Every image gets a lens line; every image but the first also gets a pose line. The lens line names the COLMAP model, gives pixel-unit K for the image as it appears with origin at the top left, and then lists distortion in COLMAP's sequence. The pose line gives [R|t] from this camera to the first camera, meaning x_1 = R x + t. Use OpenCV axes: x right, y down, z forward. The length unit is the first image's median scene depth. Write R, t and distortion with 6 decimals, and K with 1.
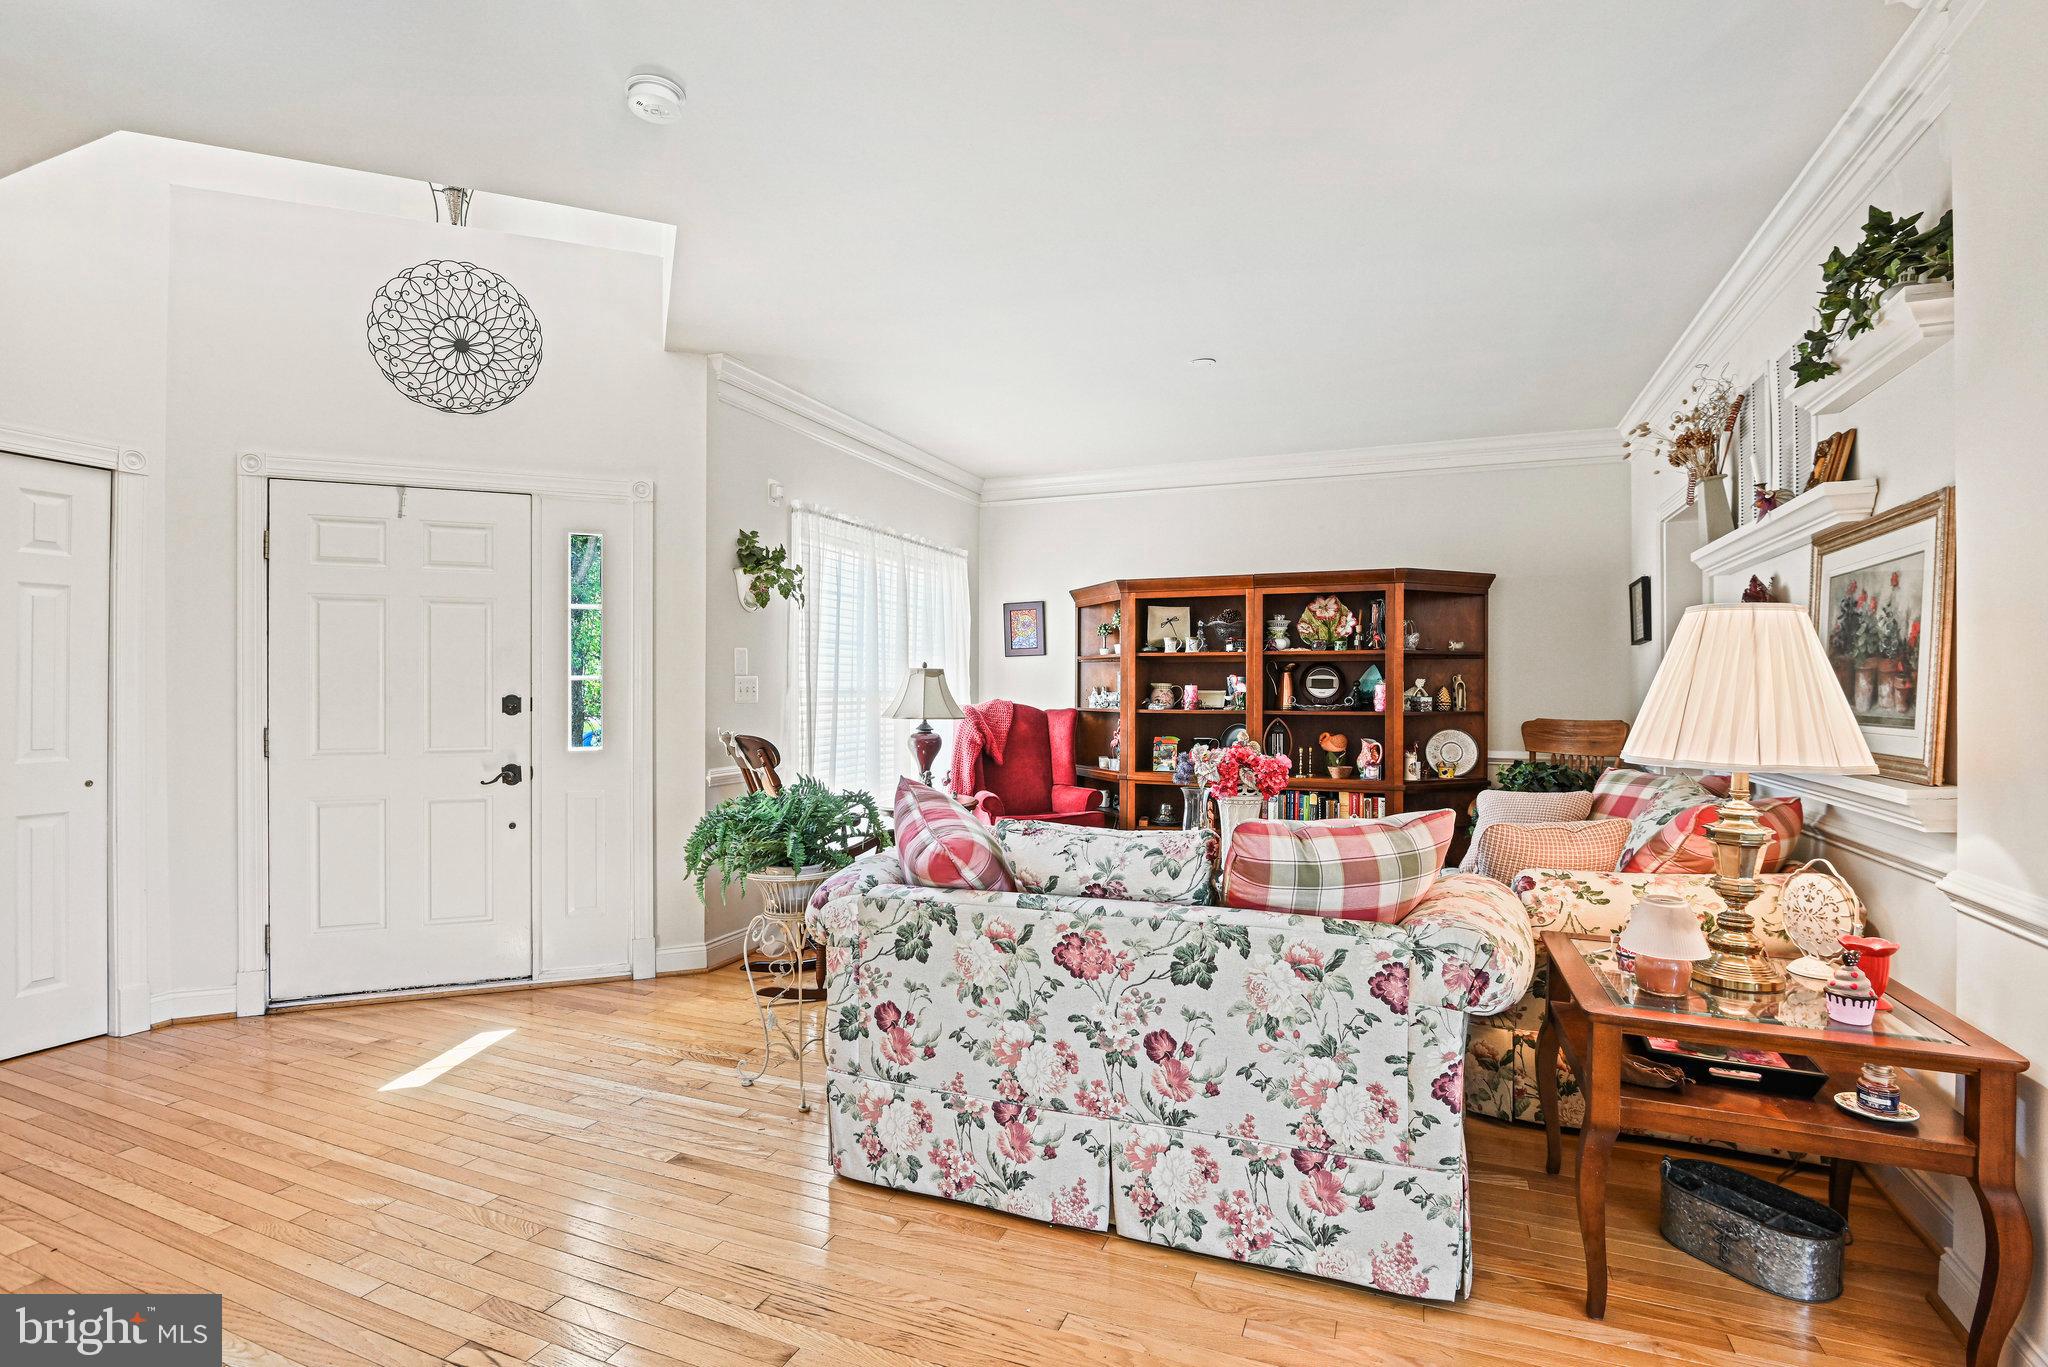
lens RADIAL K [[950.3, 0, 1024.5], [0, 950.3, 688.7], [0, 0, 1]] dist [-0.014301, -0.001590]
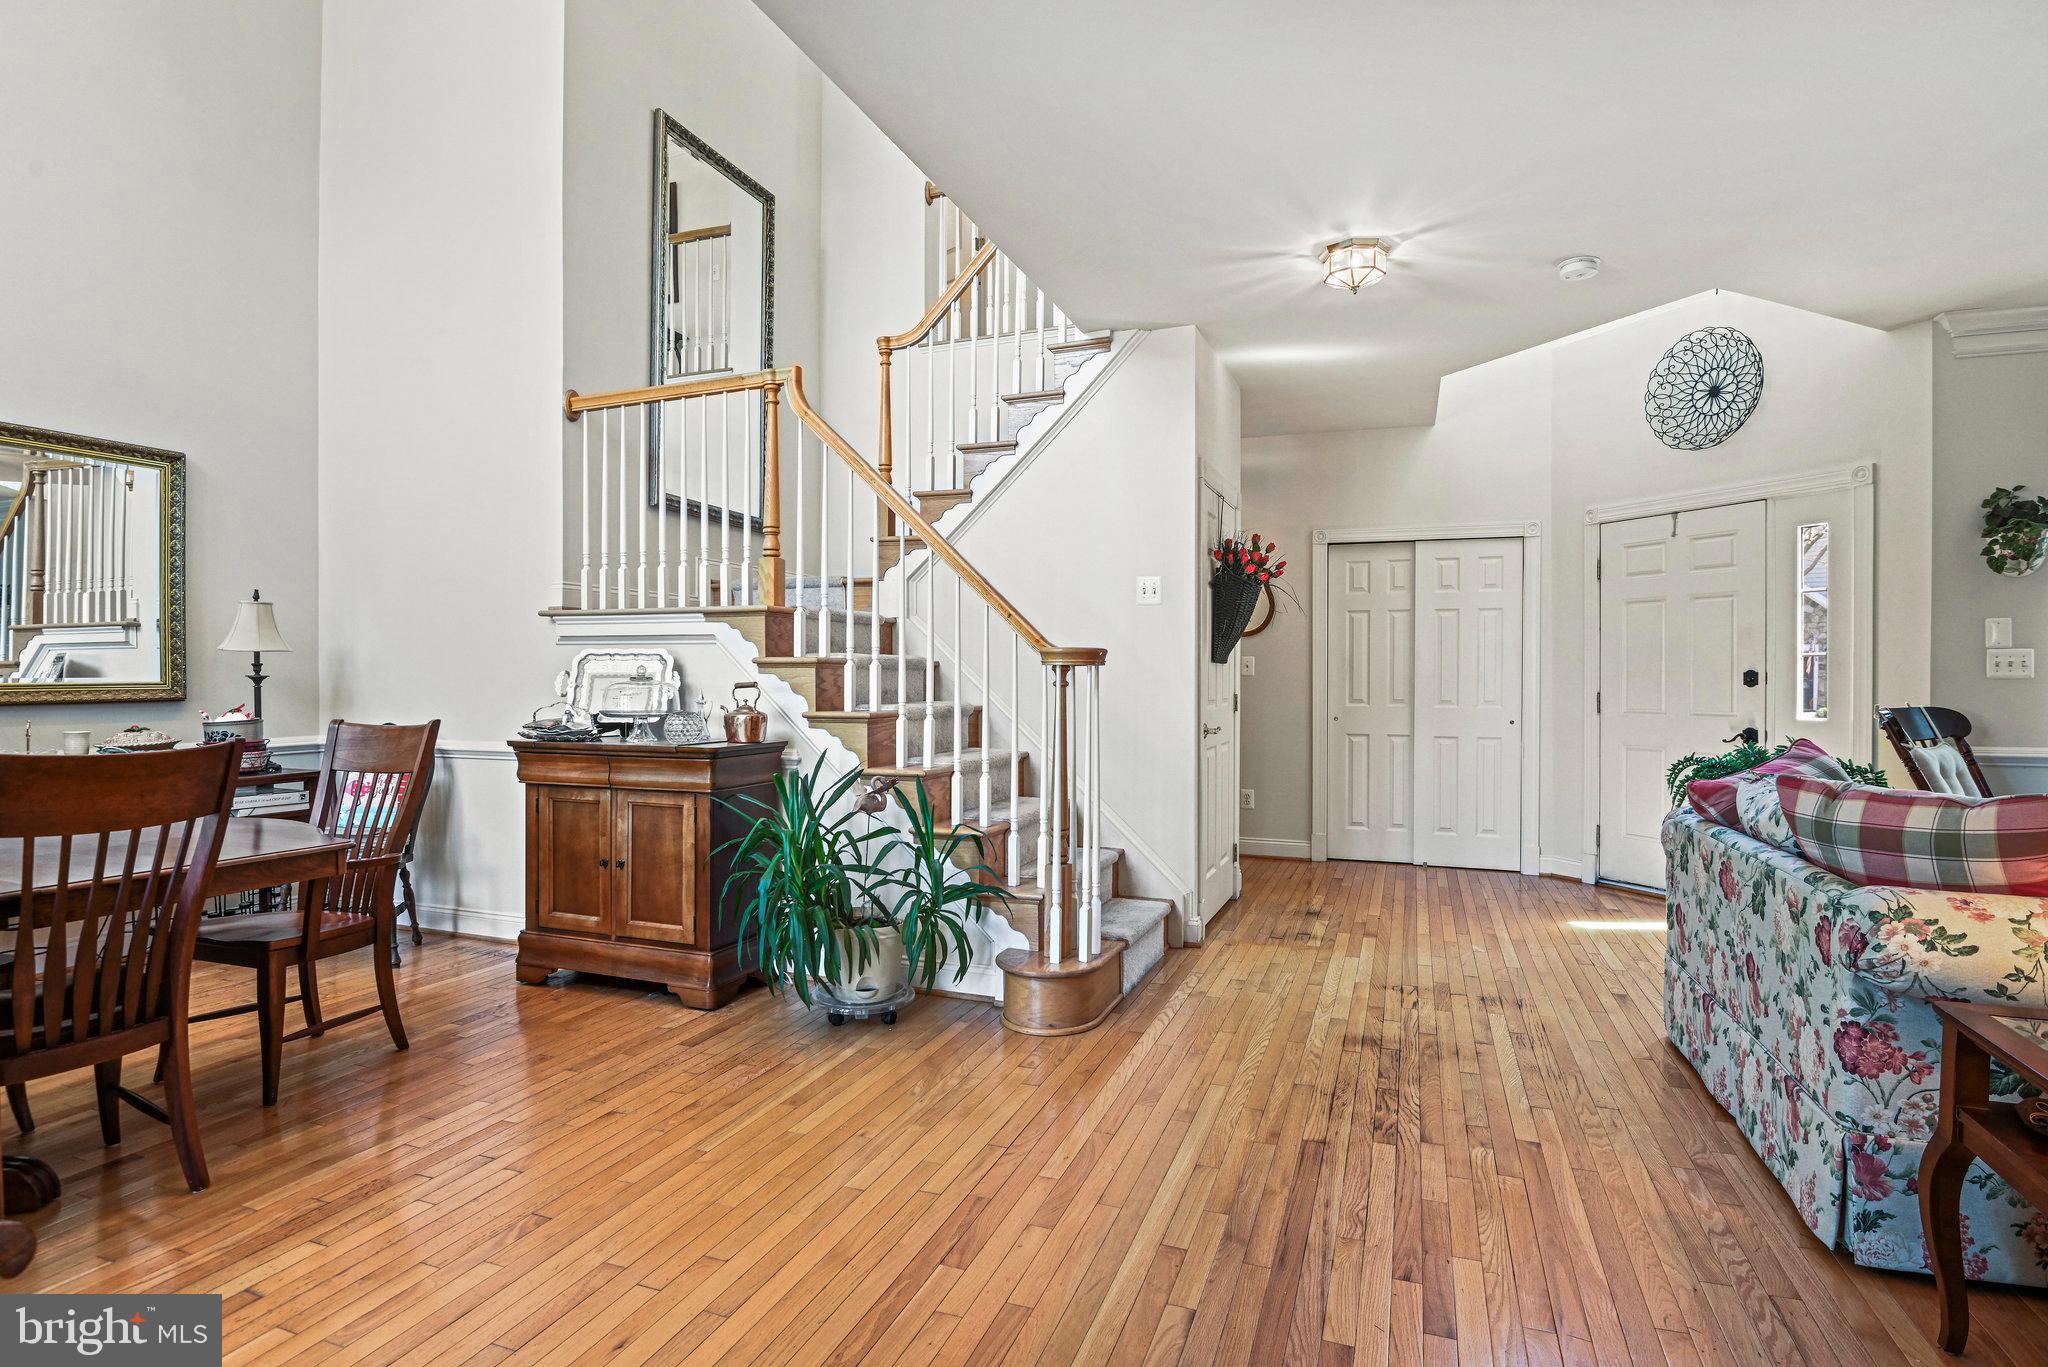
lens RADIAL K [[1018.7, 0, 1021.1], [0, 1018.7, 676.5], [0, 0, 1]] dist [-0.017158, -0.006805]
pose [[0.028028, 0.000429, -0.999607, 0.754659], [0.003918, 0.999992, 0.000539, 0.011024], [0.999599, -0.003931, 0.028026, 0.042840]]
